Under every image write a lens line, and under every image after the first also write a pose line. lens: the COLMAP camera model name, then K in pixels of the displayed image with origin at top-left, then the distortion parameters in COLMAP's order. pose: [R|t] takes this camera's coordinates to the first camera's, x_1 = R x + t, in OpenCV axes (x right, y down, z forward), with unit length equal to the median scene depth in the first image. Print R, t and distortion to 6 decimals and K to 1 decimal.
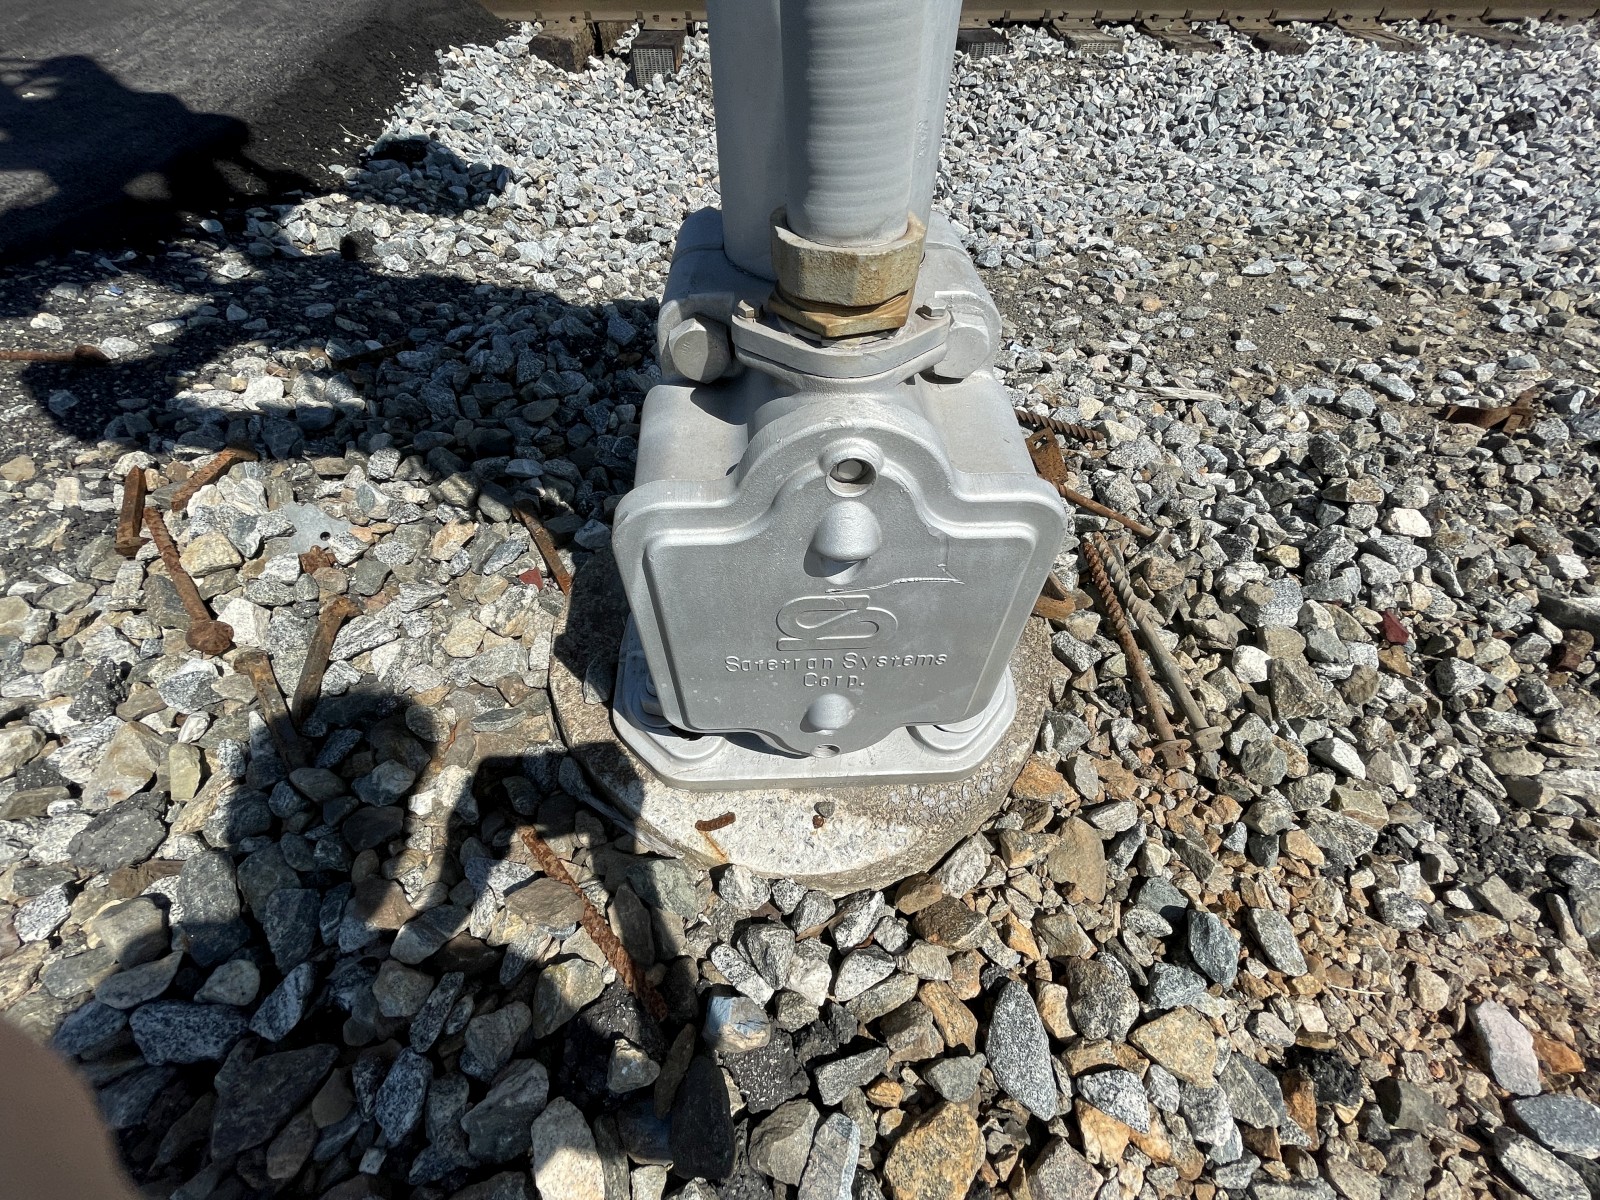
lens RADIAL K [[645.6, 0, 800.0], [0, 645.6, 600.0], [0, 0, 1]] dist [-0.004162, 0.000358]
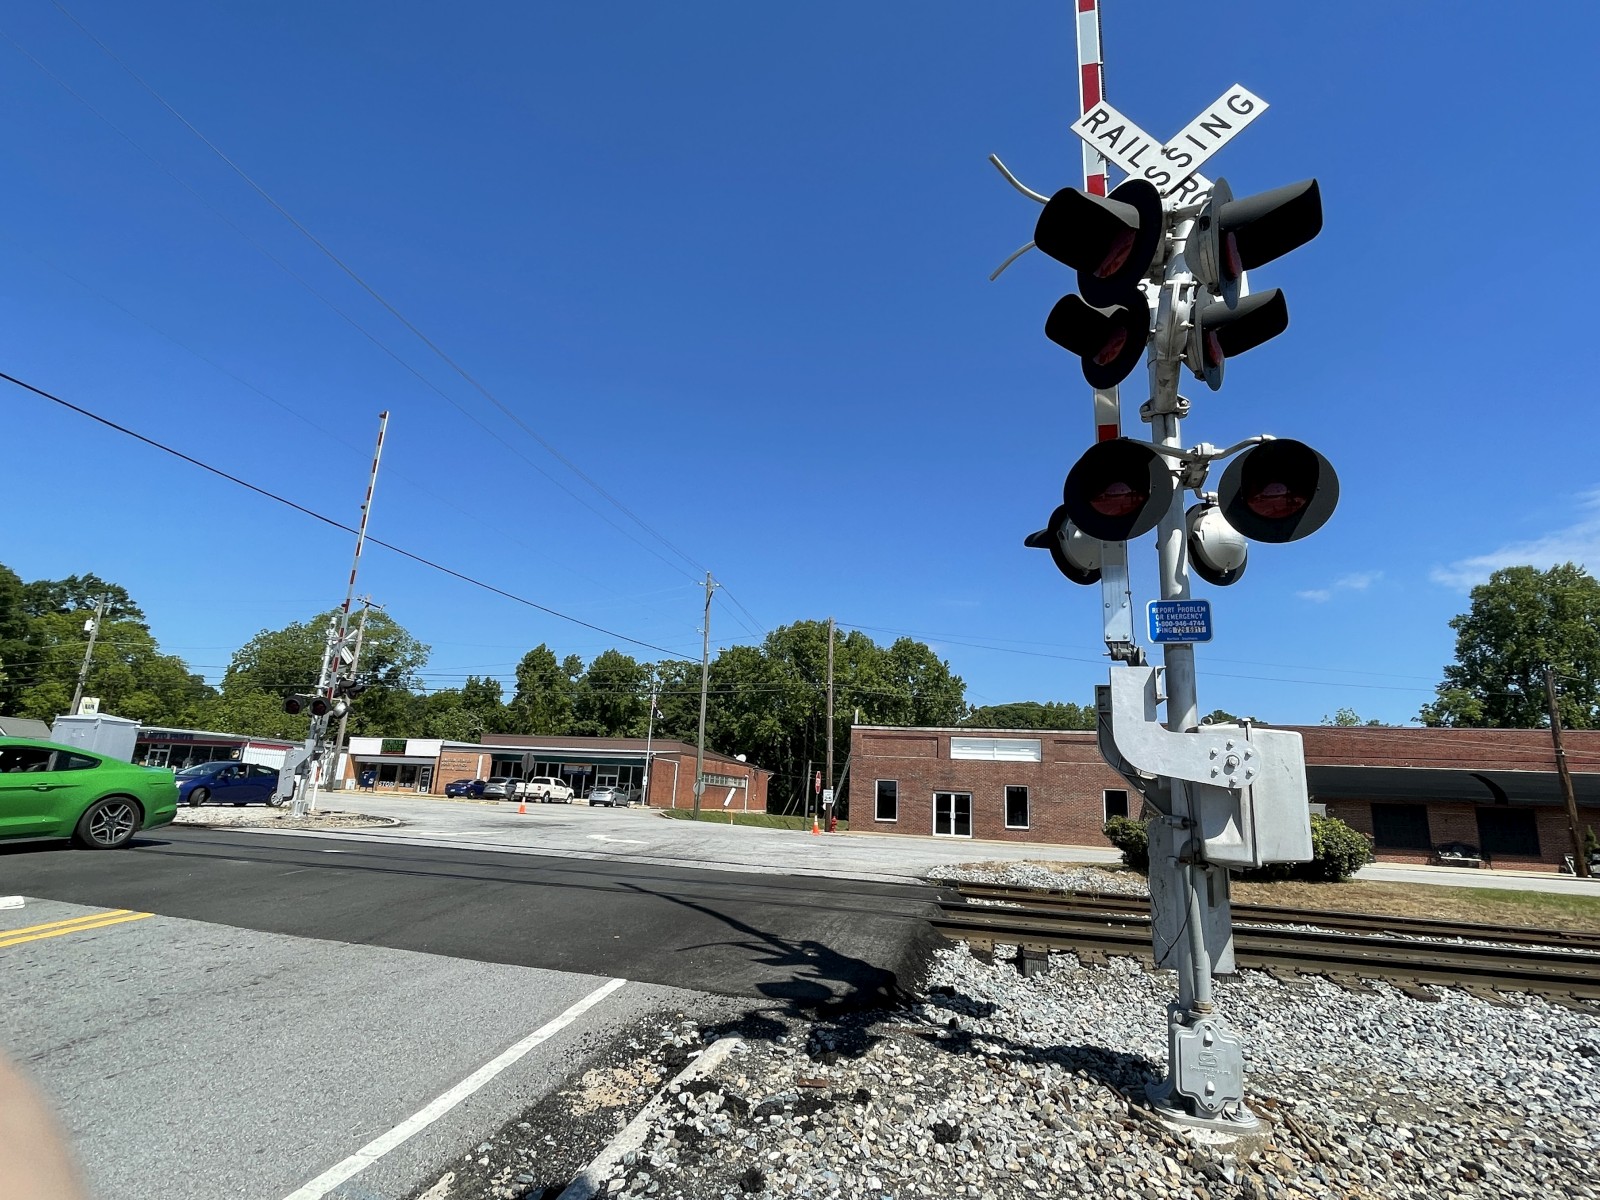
lens RADIAL K [[815.5, 0, 803.2], [0, 815.5, 598.9], [0, 0, 1]] dist [-0.000018, -0.000591]
pose [[0.966048, -0.009537, -0.258188, -0.277214], [-0.225996, 0.453113, -0.862331, 0.953819], [0.125212, 0.891402, 0.435574, -1.161268]]
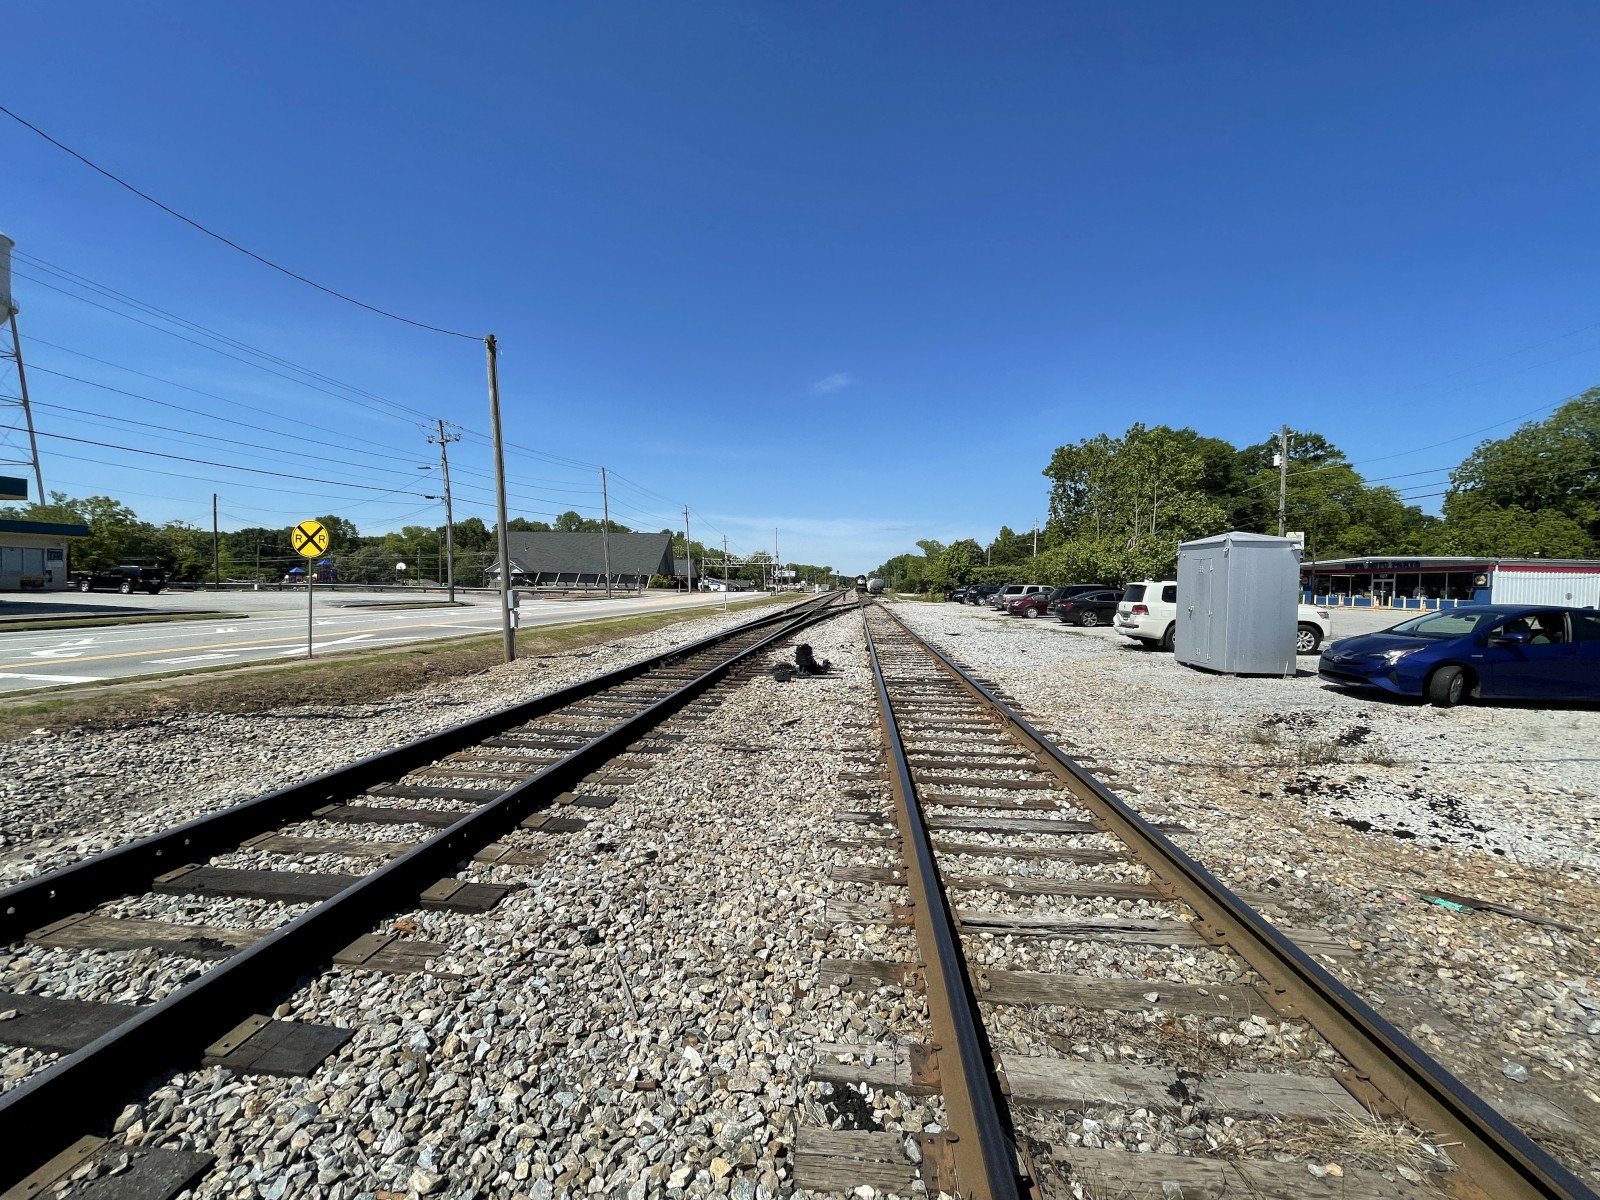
lens RADIAL K [[645.6, 0, 800.0], [0, 645.6, 600.0], [0, 0, 1]] dist [-0.004162, 0.000358]
pose [[-0.091720, 0.030173, -0.995328, -4.967135], [-0.761022, 0.642507, 0.089606, -2.004788], [0.642209, 0.765685, -0.035969, 1.262709]]
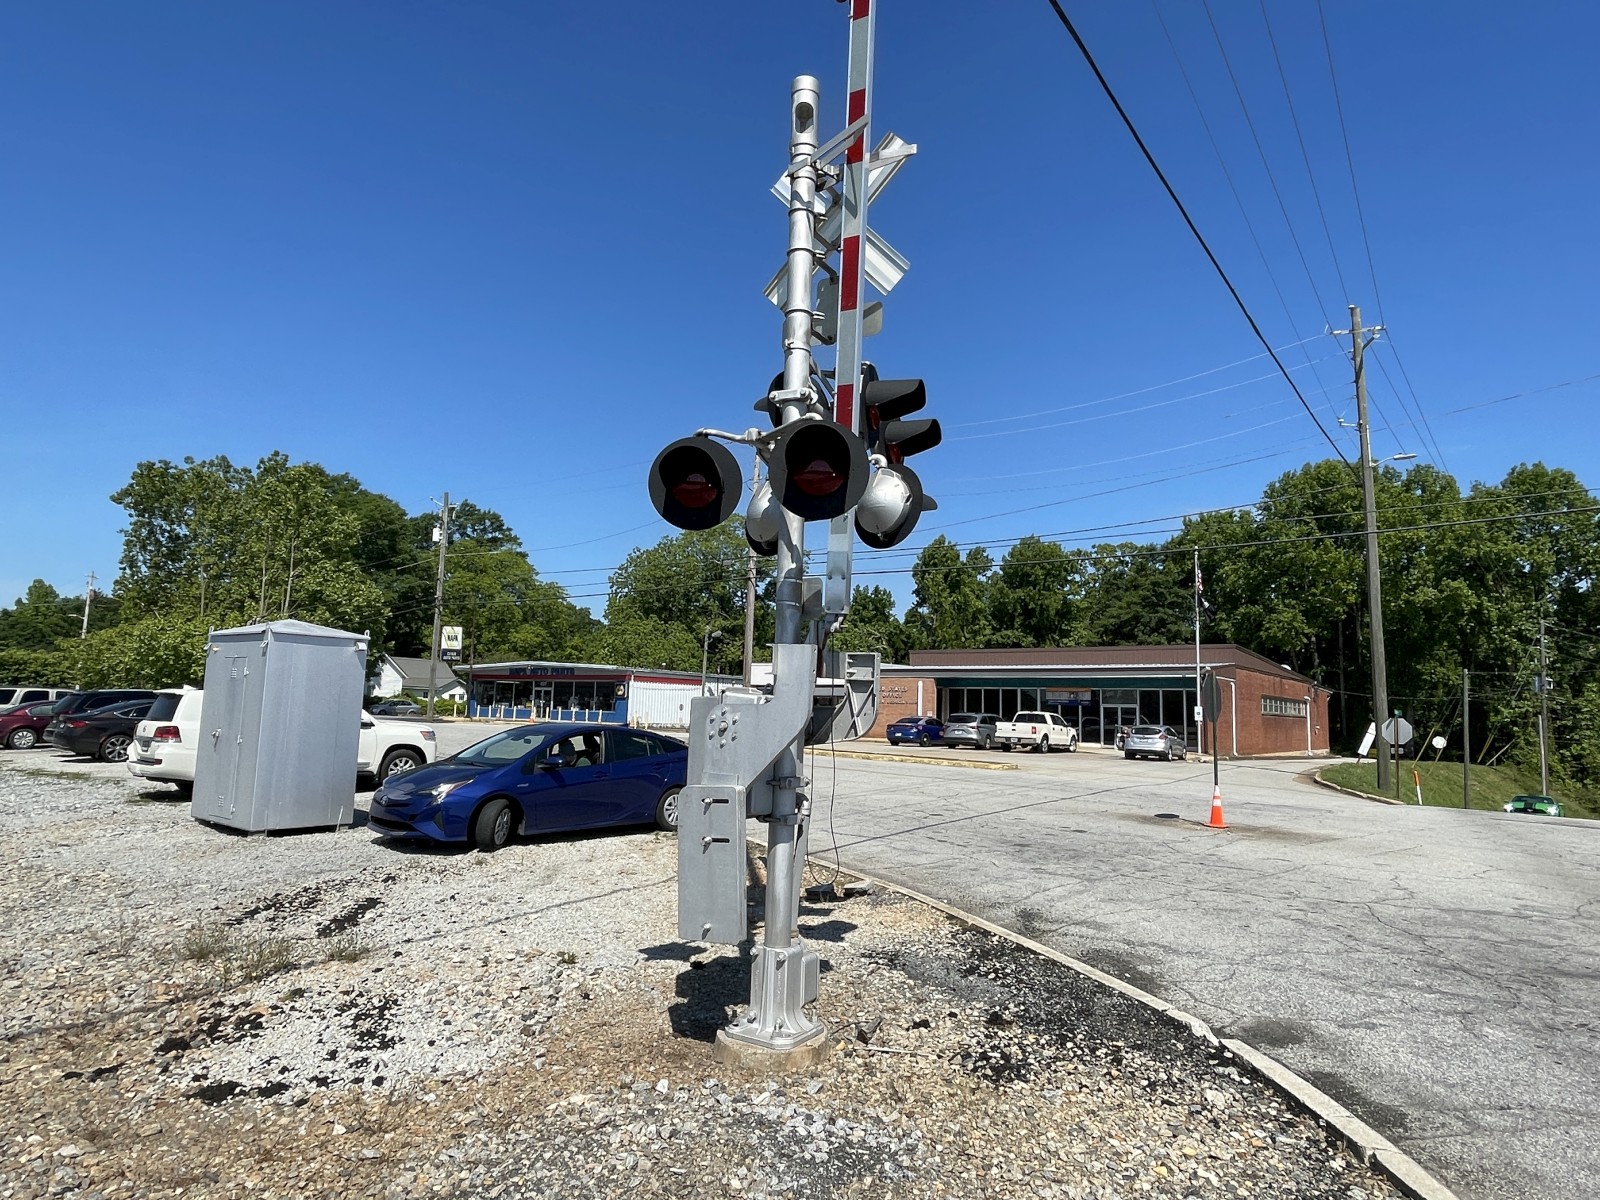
lens RADIAL K [[938.4, 0, 800.0], [0, 938.4, 600.0], [0, 0, 1]] dist [0.000240, 0.001677]
pose [[0.776665, -0.044846, -0.628316, -4.989812], [-0.495497, 0.572388, -0.653341, -2.466131], [0.388940, 0.818756, 0.422333, 1.603817]]
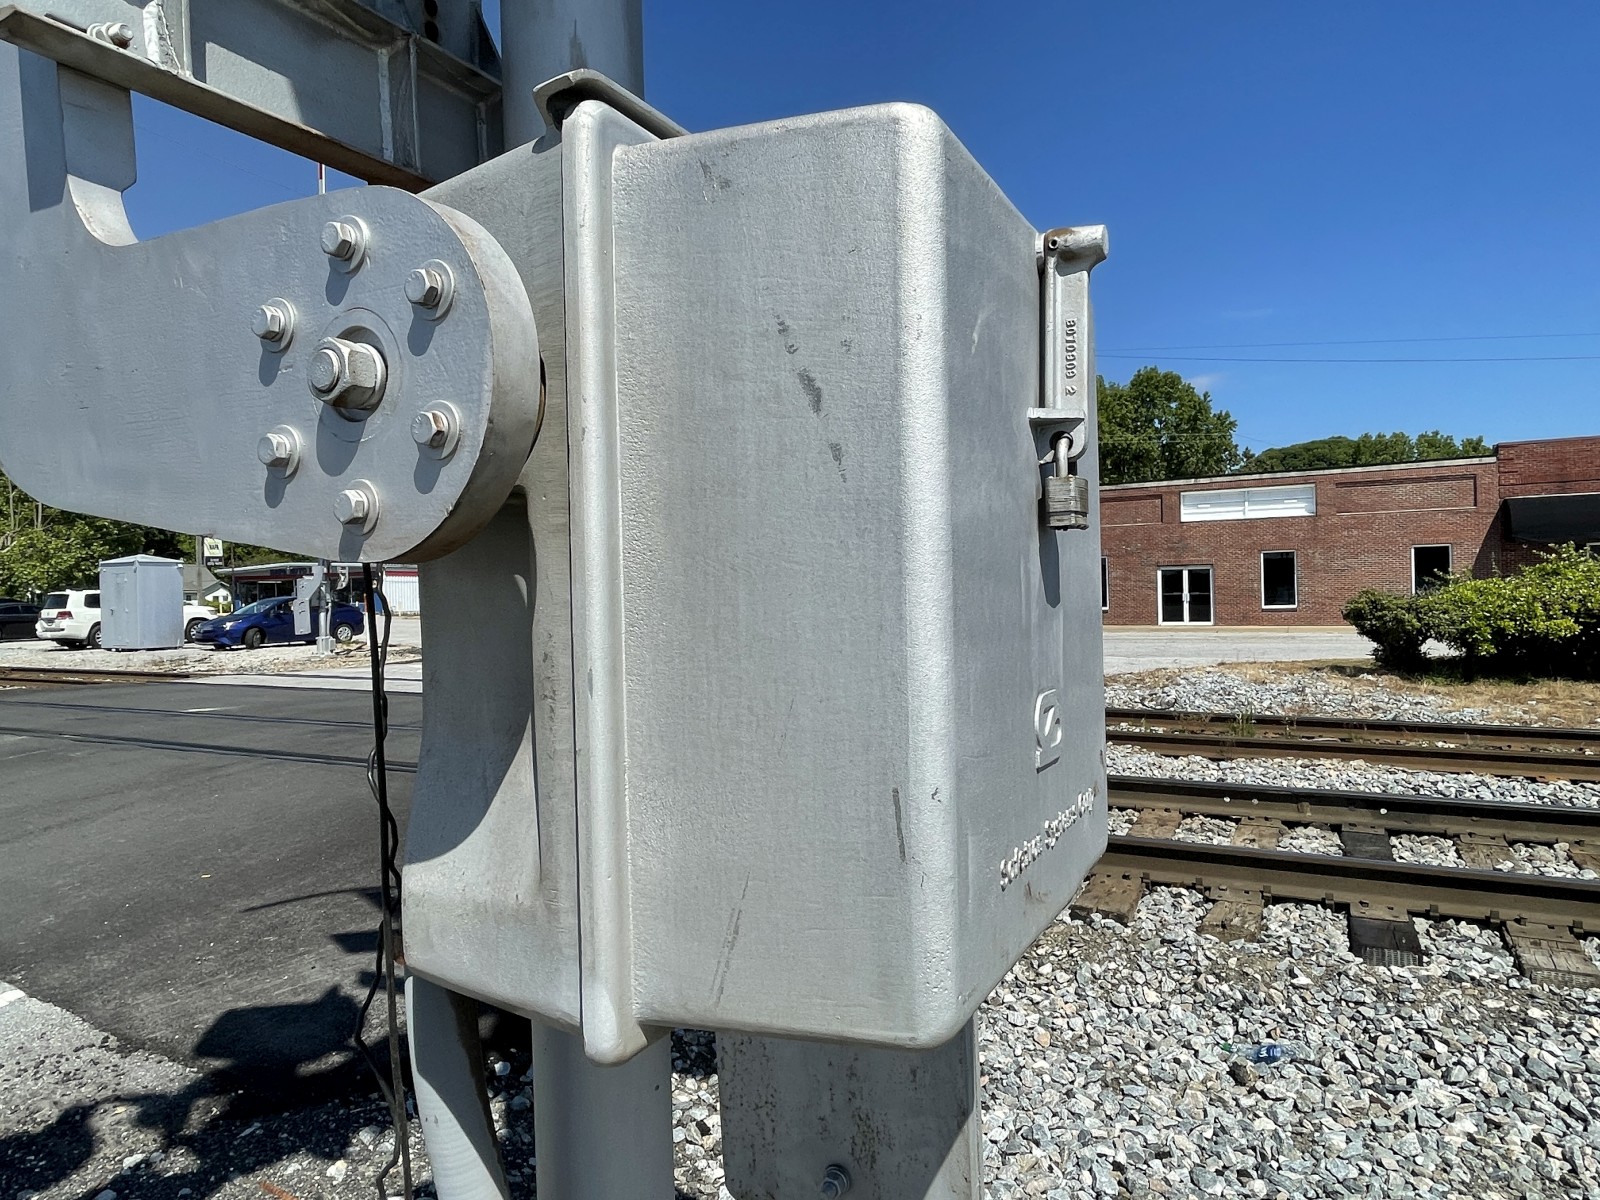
lens RADIAL K [[979.8, 0, 806.5], [0, 979.8, 603.5], [0, 0, 1]] dist [-0.002077, 0.000824]
pose [[0.878832, -0.007839, -0.477068, 0.257032], [-0.348364, 0.672684, -0.652793, -0.112440], [0.326033, 0.739889, 0.588445, -0.297129]]
